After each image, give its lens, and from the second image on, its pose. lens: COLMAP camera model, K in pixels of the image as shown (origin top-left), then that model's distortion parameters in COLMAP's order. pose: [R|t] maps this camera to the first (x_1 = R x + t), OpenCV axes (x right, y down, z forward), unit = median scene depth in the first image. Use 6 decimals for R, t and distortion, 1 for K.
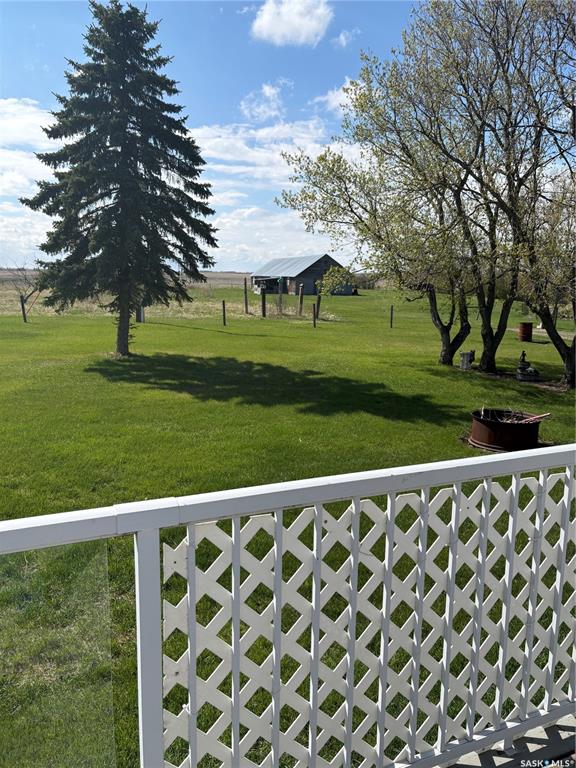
lens RADIAL K [[582.0, 0, 288.4], [0, 582.0, 381.8], [0, 0, 1]] dist [0.012753, -0.005604]
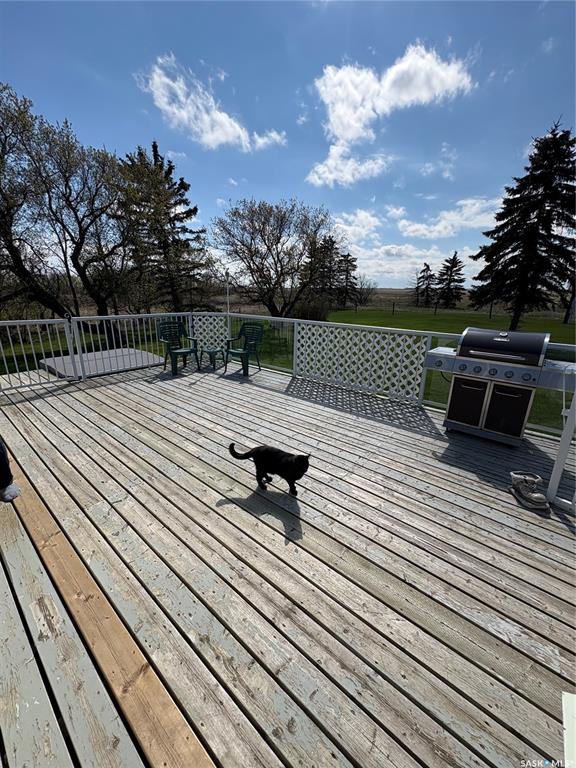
lens RADIAL K [[305.3, 0, 288.7], [0, 305.3, 382.9], [0, 0, 1]] dist [-0.002131, 0.000167]
pose [[0.474473, 0.257145, -0.841874, 2.330493], [-0.166314, 0.965344, 0.201125, 0.189547], [0.864416, 0.044587, 0.500796, -0.926435]]
